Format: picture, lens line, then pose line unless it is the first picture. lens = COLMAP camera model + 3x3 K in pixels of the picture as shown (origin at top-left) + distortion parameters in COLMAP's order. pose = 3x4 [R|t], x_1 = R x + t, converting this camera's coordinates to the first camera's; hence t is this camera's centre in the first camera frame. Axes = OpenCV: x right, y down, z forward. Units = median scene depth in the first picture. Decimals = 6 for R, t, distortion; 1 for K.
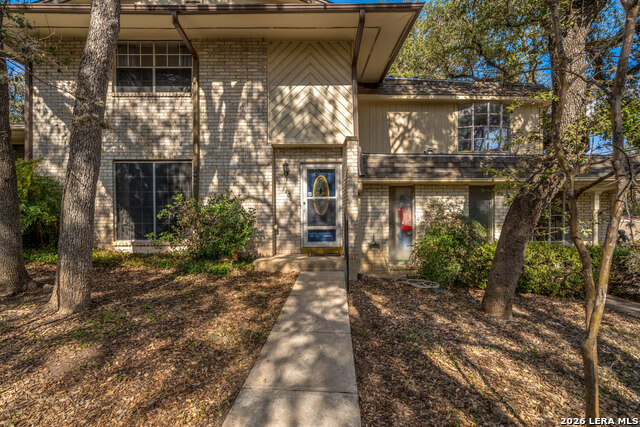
lens RADIAL K [[287.2, 0, 320.0], [0, 287.2, 213.5], [0, 0, 1]] dist [0.000277, 0.000003]
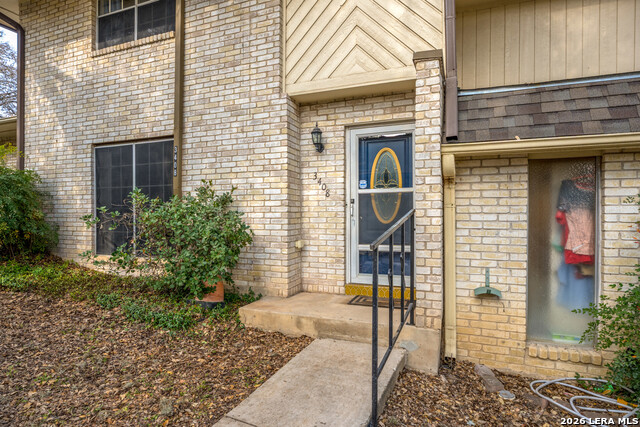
lens RADIAL K [[358.3, 0, 320.0], [0, 358.3, 213.5], [0, 0, 1]] dist [-0.004593, -0.001224]
pose [[0.920707, 0.004530, -0.390227, 0.162825], [-0.005380, 0.999985, -0.001086, -0.012676], [0.390217, 0.003099, 0.920718, 0.387822]]
